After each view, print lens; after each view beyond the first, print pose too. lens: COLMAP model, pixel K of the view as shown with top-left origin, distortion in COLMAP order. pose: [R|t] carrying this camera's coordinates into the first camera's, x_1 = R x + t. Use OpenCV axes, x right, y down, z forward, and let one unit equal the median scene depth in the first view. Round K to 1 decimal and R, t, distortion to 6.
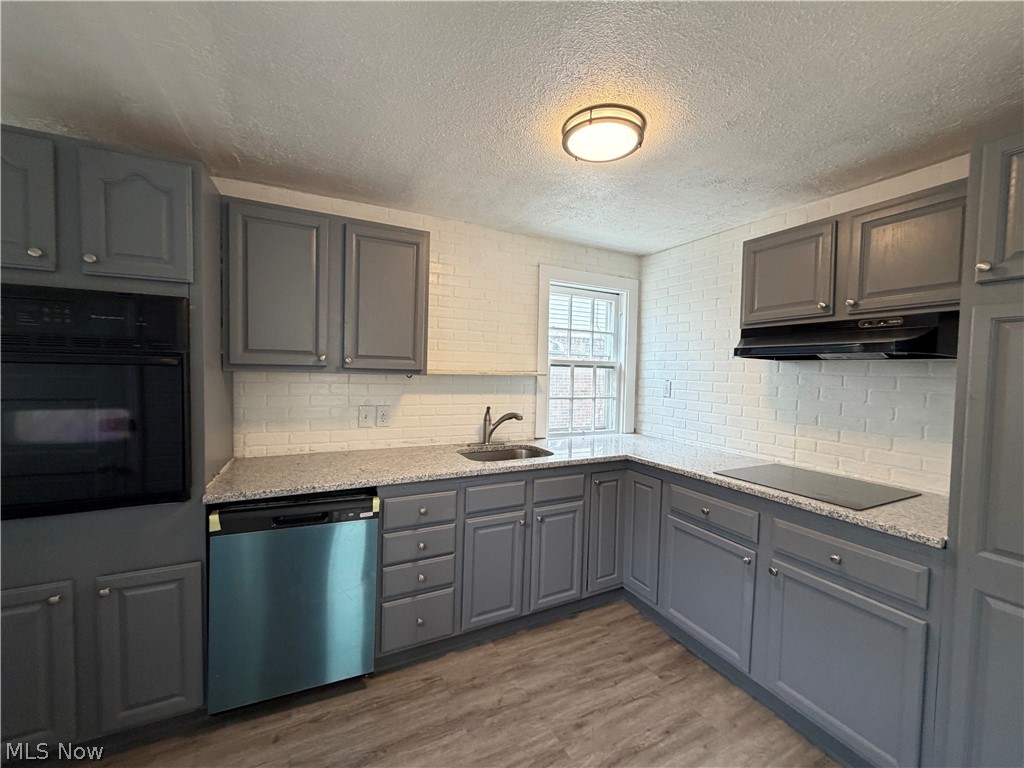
lens RADIAL K [[407.9, 0, 508.0], [0, 407.9, 383.7], [0, 0, 1]] dist [0.000175, -0.000124]
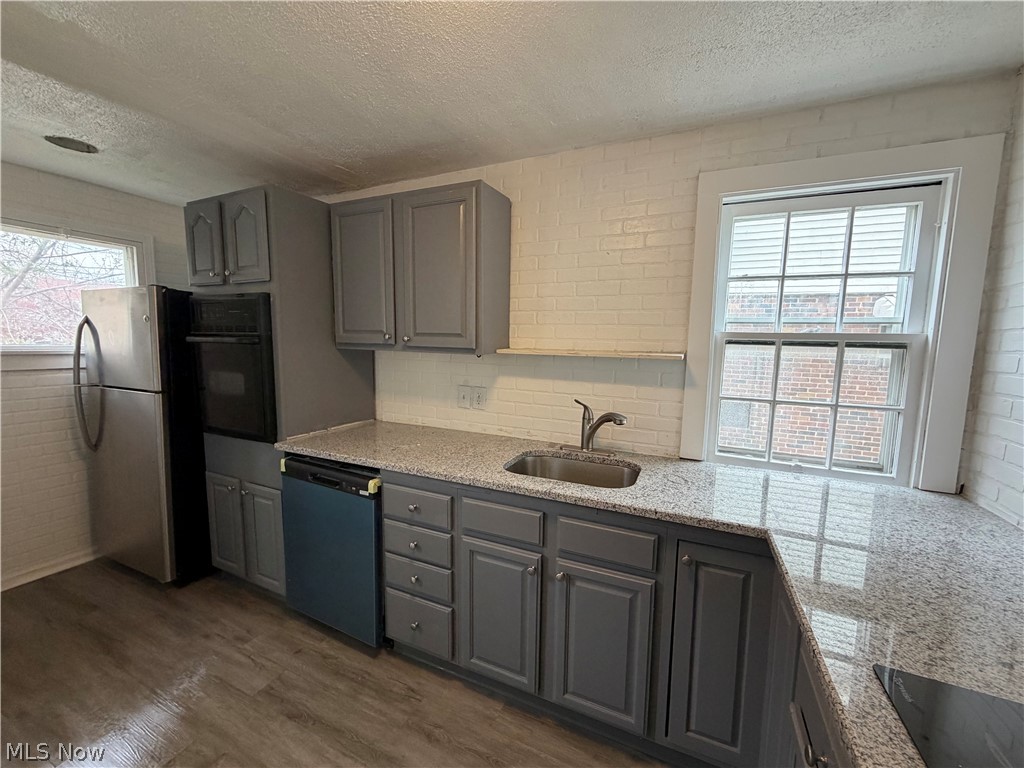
lens RADIAL K [[407.9, 0, 508.0], [0, 407.9, 383.7], [0, 0, 1]] dist [0.000175, -0.000124]
pose [[0.631152, 0.072281, -0.772284, 0.439402], [-0.033457, 0.997259, 0.065995, -0.016571], [0.774937, -0.015815, 0.631841, 0.451020]]
